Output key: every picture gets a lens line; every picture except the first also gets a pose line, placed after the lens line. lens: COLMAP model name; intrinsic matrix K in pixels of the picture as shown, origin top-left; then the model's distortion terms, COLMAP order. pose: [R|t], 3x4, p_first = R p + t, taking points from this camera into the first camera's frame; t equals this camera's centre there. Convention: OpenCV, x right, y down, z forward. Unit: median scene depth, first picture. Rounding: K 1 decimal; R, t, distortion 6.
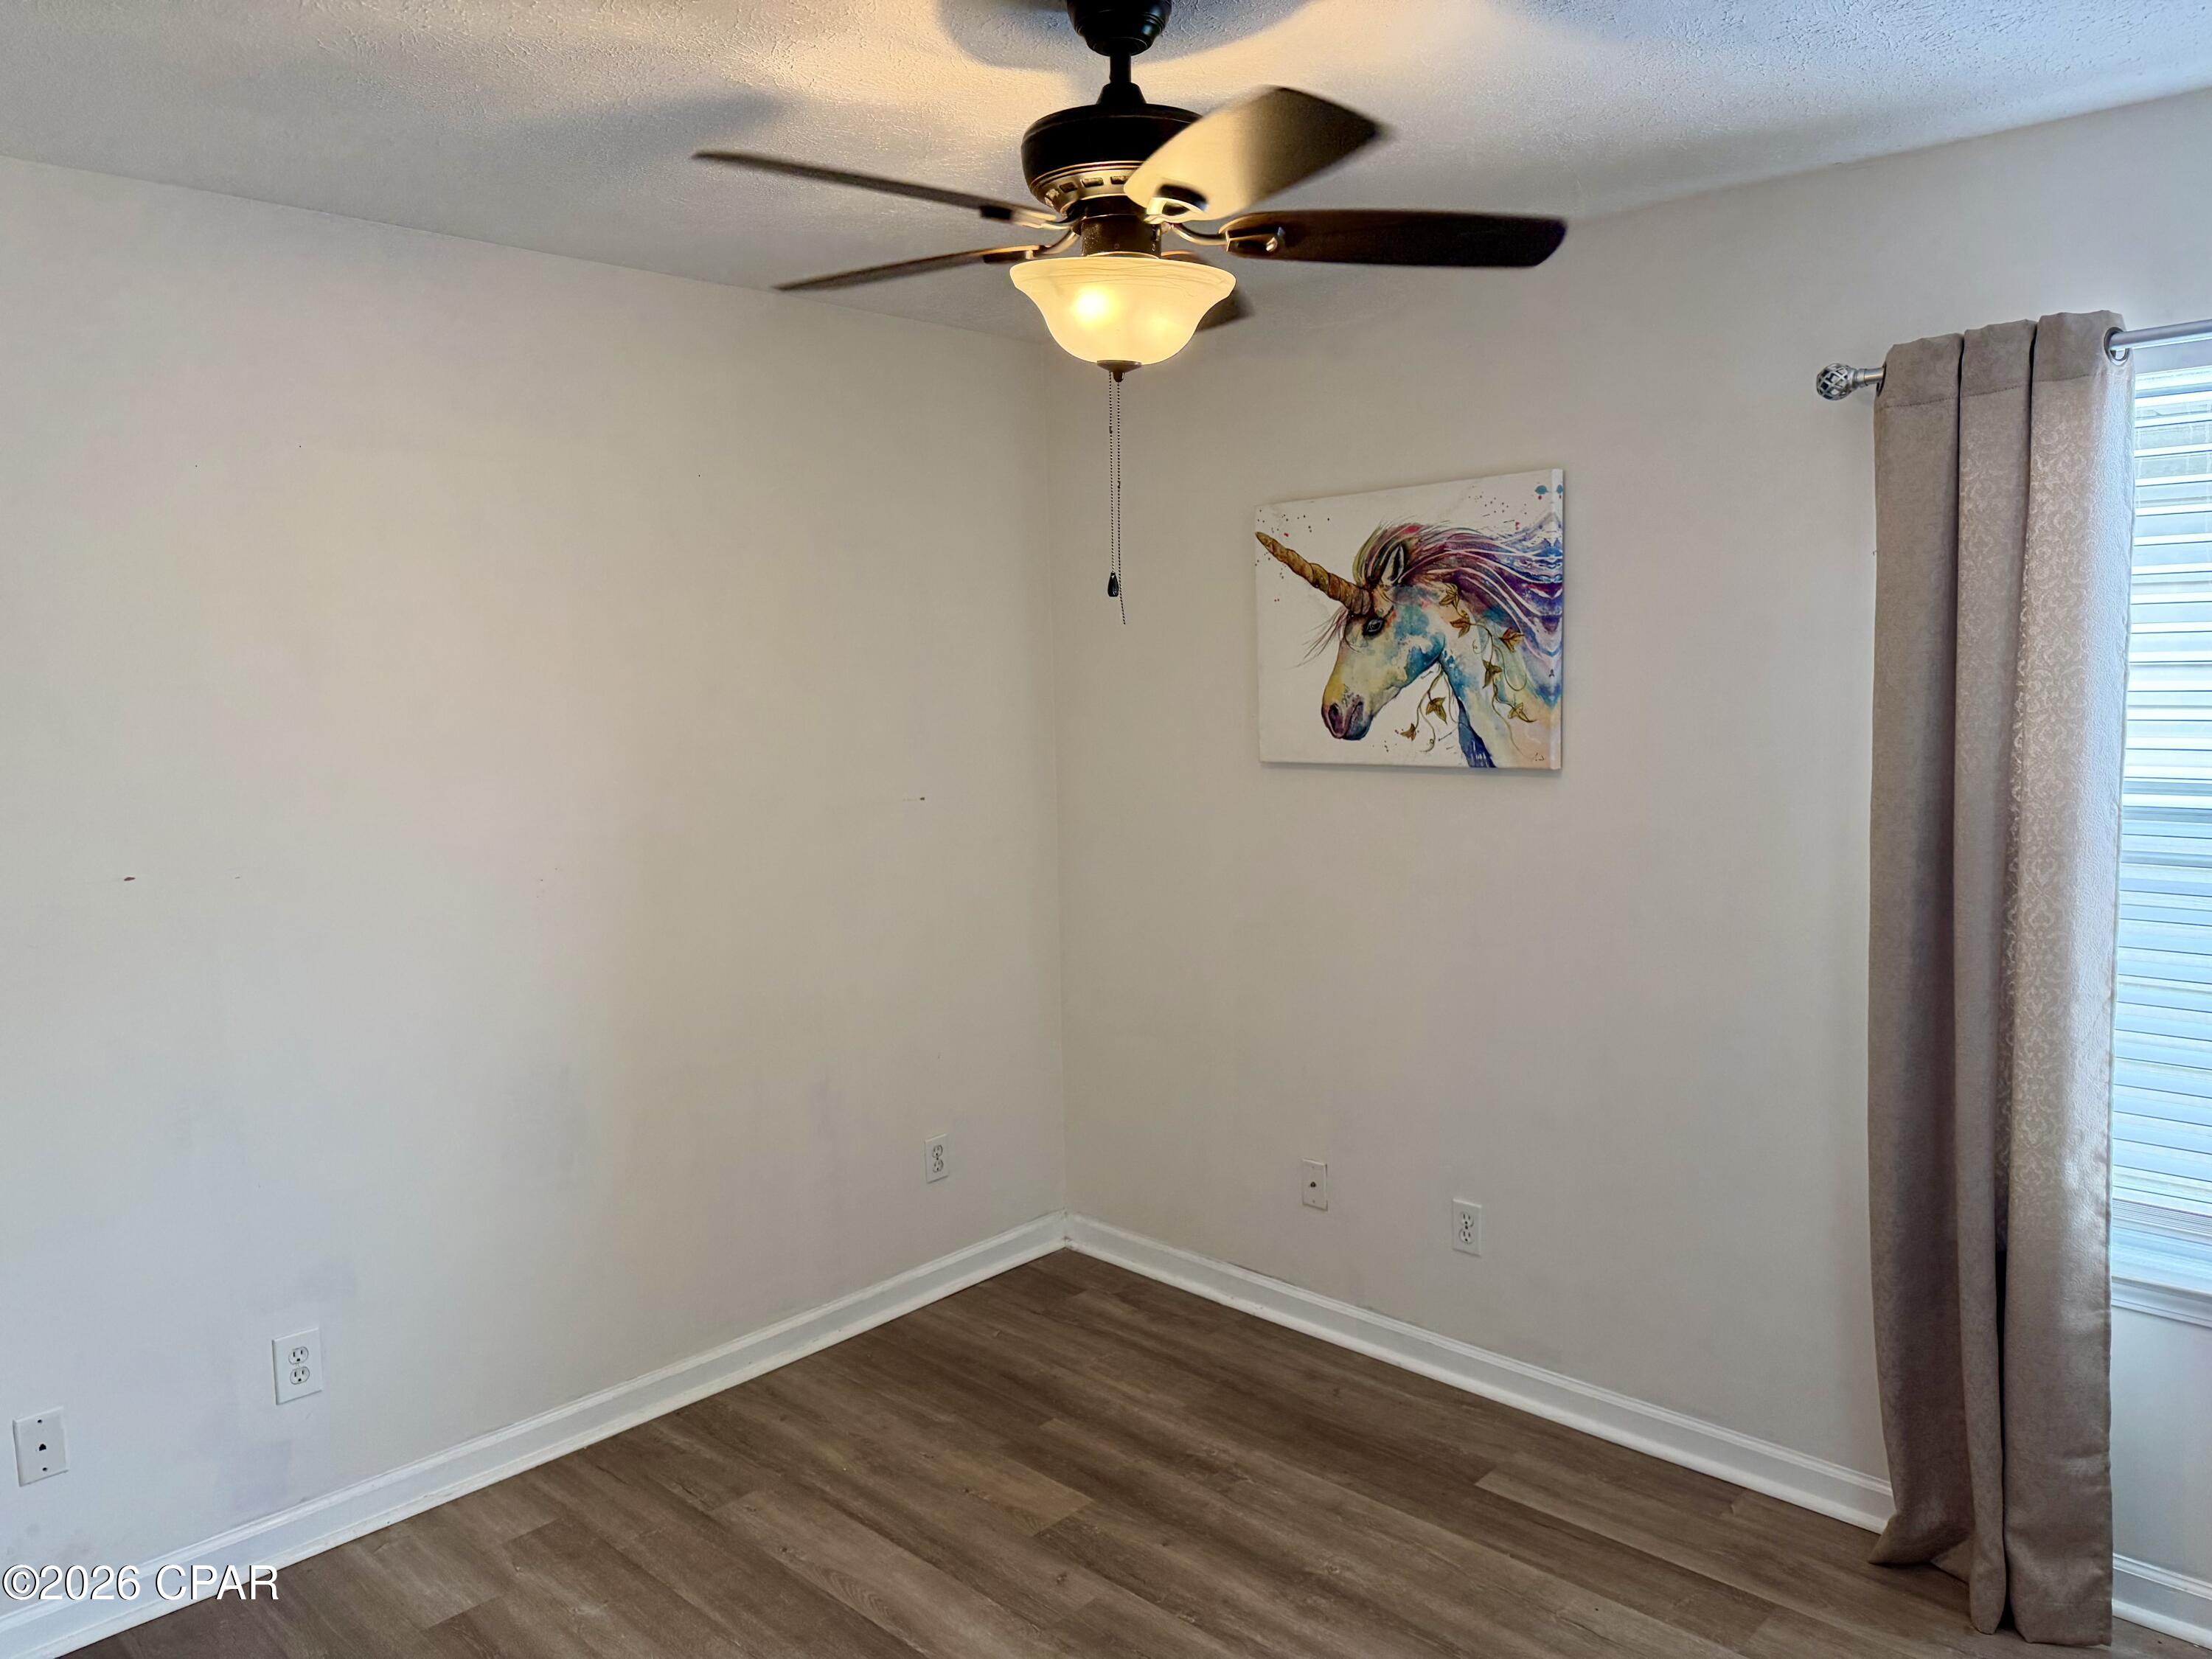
lens RADIAL K [[1588.3, 0, 1112.6], [0, 1588.3, 827.3], [0, 0, 1]] dist [0.084858, -0.097560]
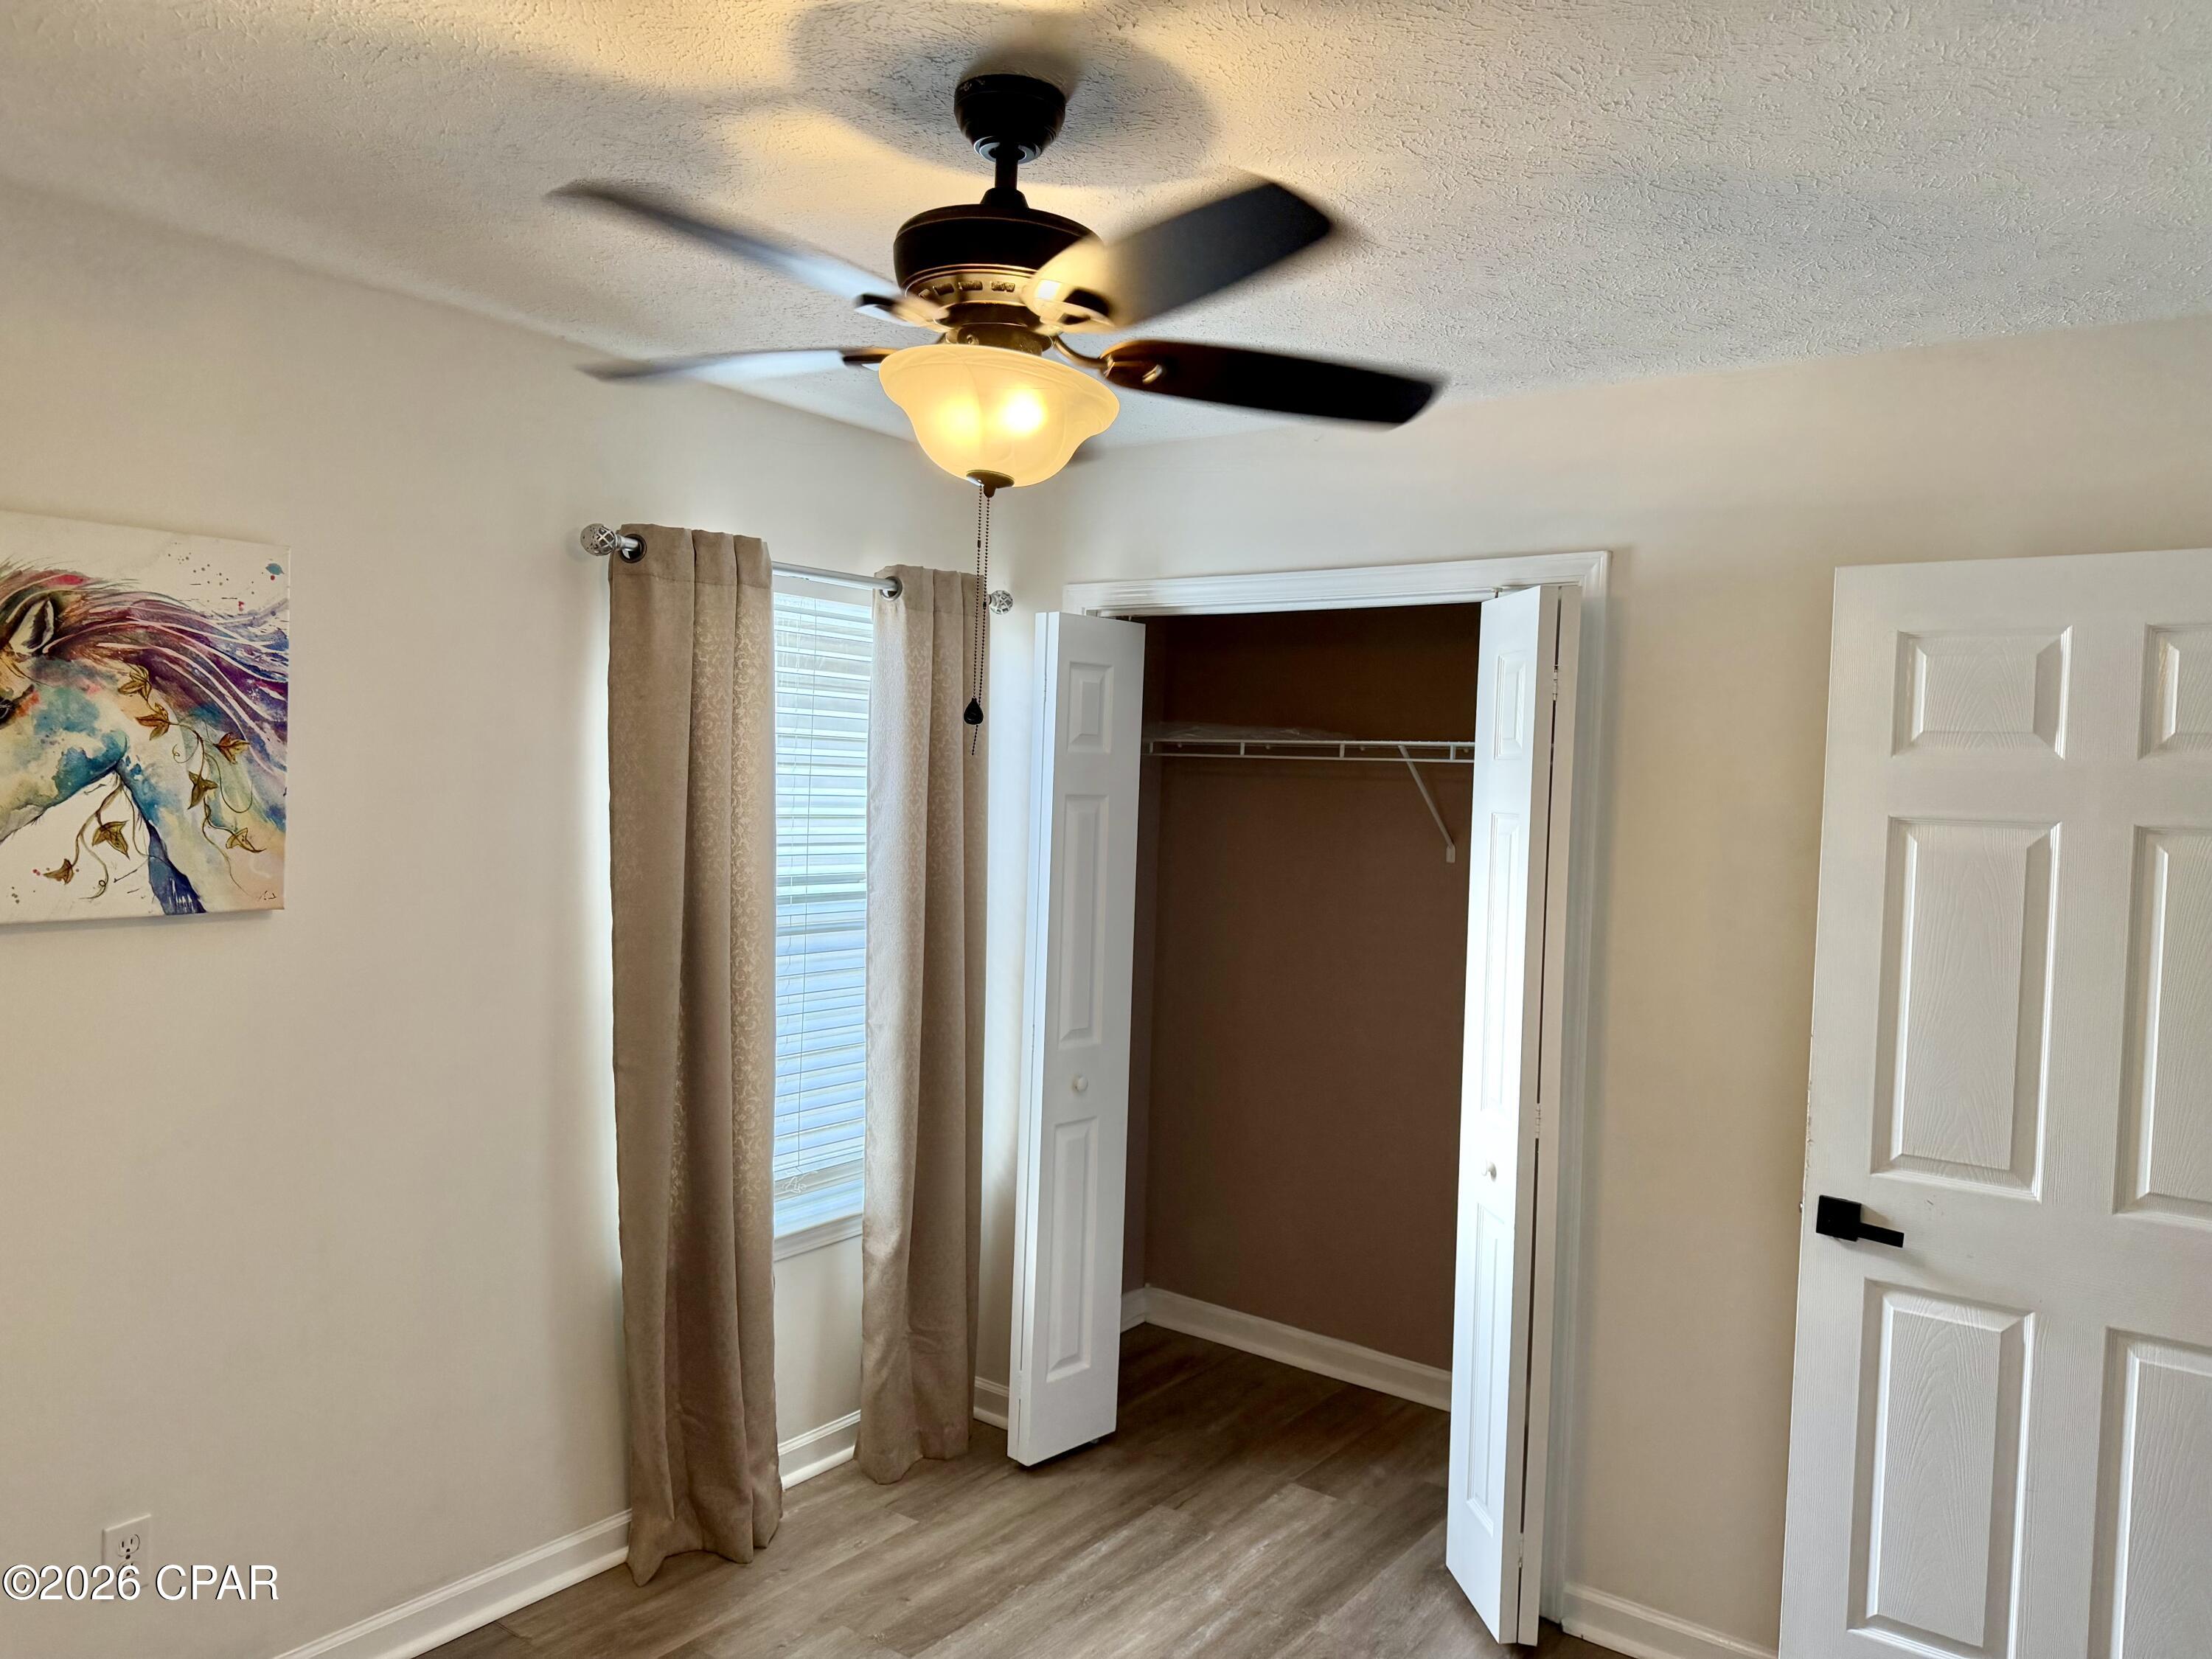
lens RADIAL K [[1588.3, 0, 1112.6], [0, 1588.3, 827.3], [0, 0, 1]] dist [0.084858, -0.097560]
pose [[-0.141039, -0.011209, 0.989941, -0.586168], [0.074006, 0.997019, 0.021833, -0.062900], [-0.987234, 0.076341, -0.139788, 0.676466]]
